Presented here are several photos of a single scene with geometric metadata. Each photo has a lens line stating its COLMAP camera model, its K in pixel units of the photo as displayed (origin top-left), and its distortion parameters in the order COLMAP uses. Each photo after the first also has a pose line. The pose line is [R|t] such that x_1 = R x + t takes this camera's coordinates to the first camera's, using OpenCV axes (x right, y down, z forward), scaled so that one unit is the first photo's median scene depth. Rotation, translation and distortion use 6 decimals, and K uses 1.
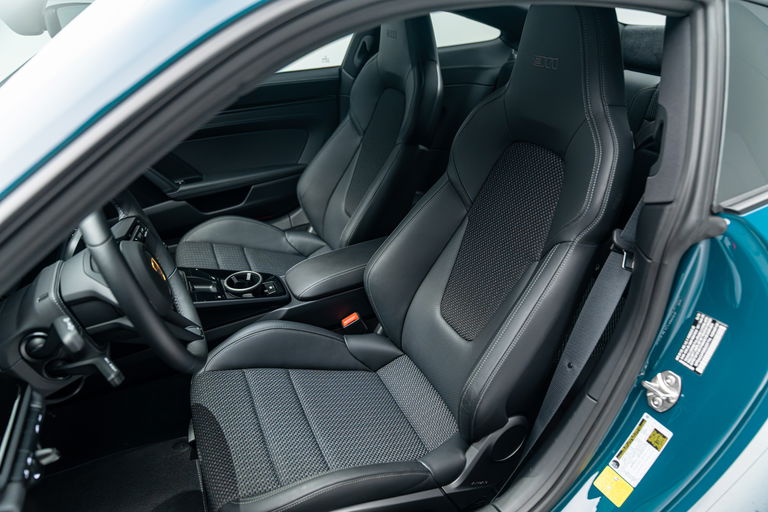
lens RADIAL K [[514.0, 0, 385.3], [0, 514.0, 255.7], [0, 0, 1]] dist [-0.008677, -0.001796]
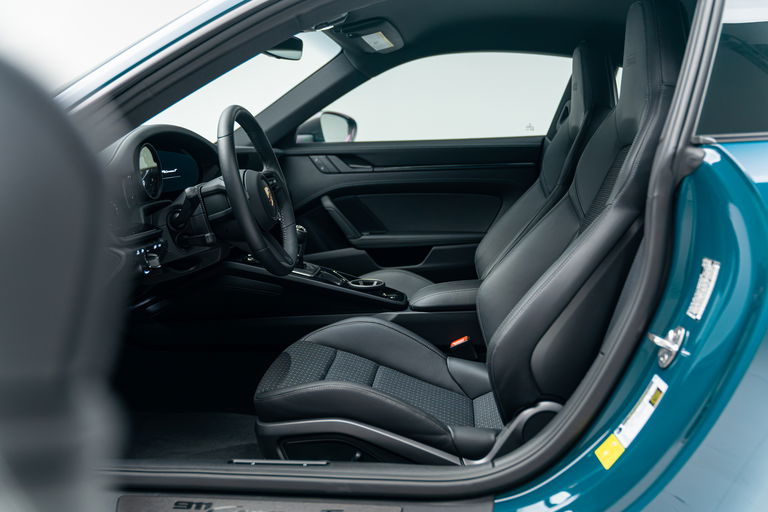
lens RADIAL K [[737.9, 0, 382.1], [0, 737.9, 256.4], [0, 0, 1]] dist [-0.049249, 0.000000]
pose [[0.870501, 0.085859, -0.484621, 0.497714], [-0.238693, 0.934763, -0.263144, 0.406255], [0.430412, 0.344742, 0.834205, -0.267464]]
